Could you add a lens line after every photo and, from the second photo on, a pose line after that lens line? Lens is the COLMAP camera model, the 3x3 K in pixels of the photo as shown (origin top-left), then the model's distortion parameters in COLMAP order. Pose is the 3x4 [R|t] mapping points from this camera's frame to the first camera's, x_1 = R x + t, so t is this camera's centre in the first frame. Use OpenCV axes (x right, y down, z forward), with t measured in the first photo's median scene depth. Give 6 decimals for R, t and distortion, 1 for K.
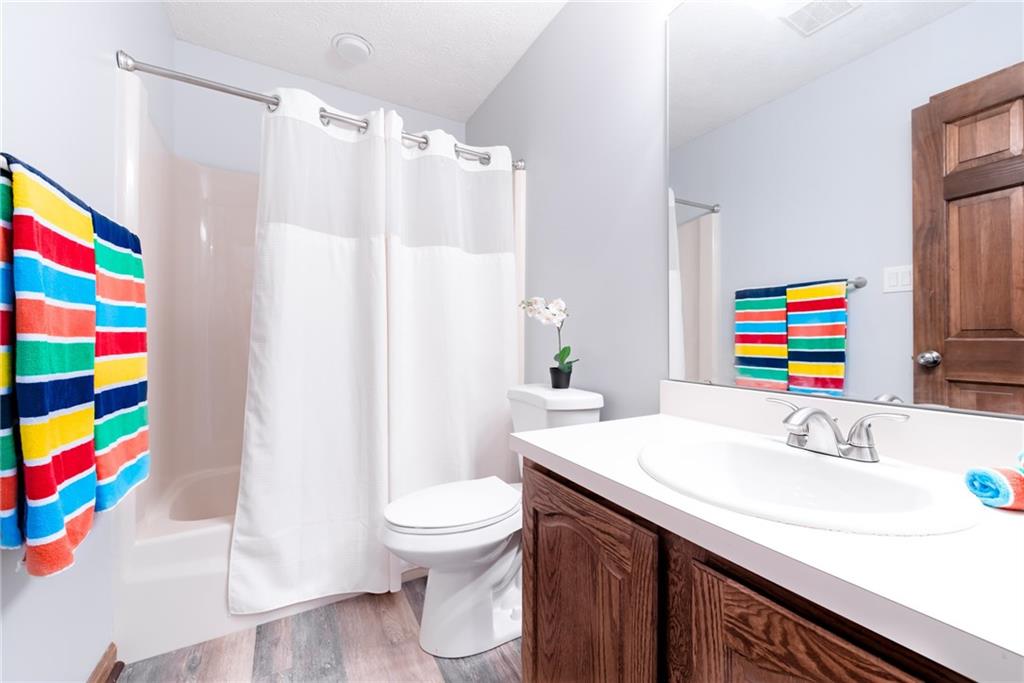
lens RADIAL K [[412.3, 0, 515.9], [0, 412.3, 342.3], [0, 0, 1]] dist [0.005836, 0.000687]
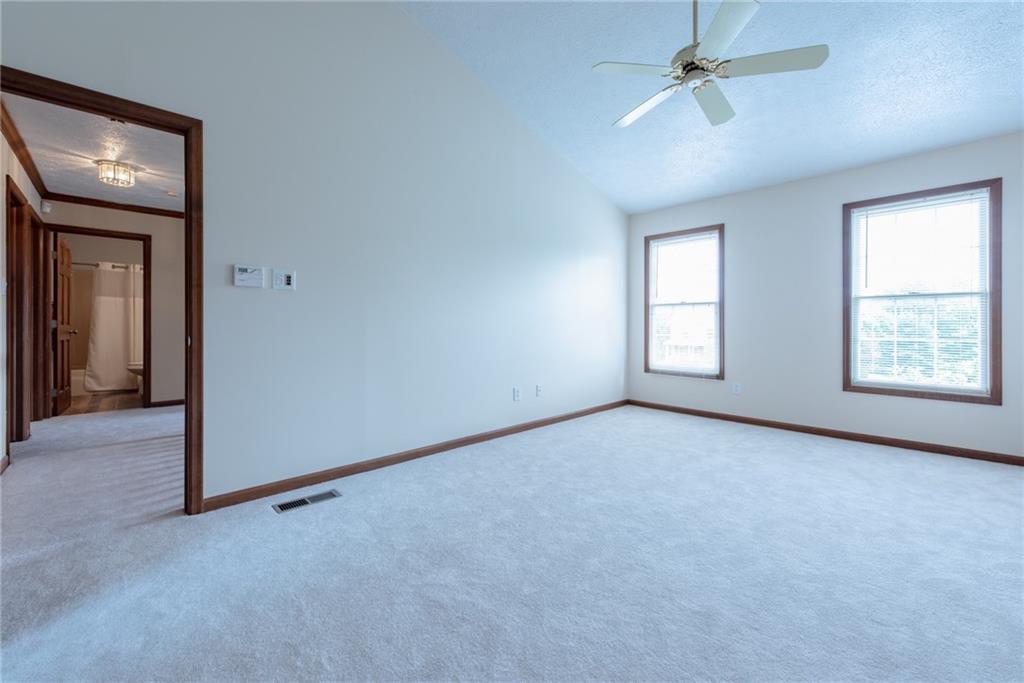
lens RADIAL K [[412.3, 0, 515.1], [0, 412.3, 332.7], [0, 0, 1]] dist [0.005836, 0.000687]
pose [[0.960966, -0.001468, 0.276661, 2.183988], [-0.000744, 0.999969, 0.007888, 0.035251], [-0.276664, -0.007786, 0.960935, -3.972828]]
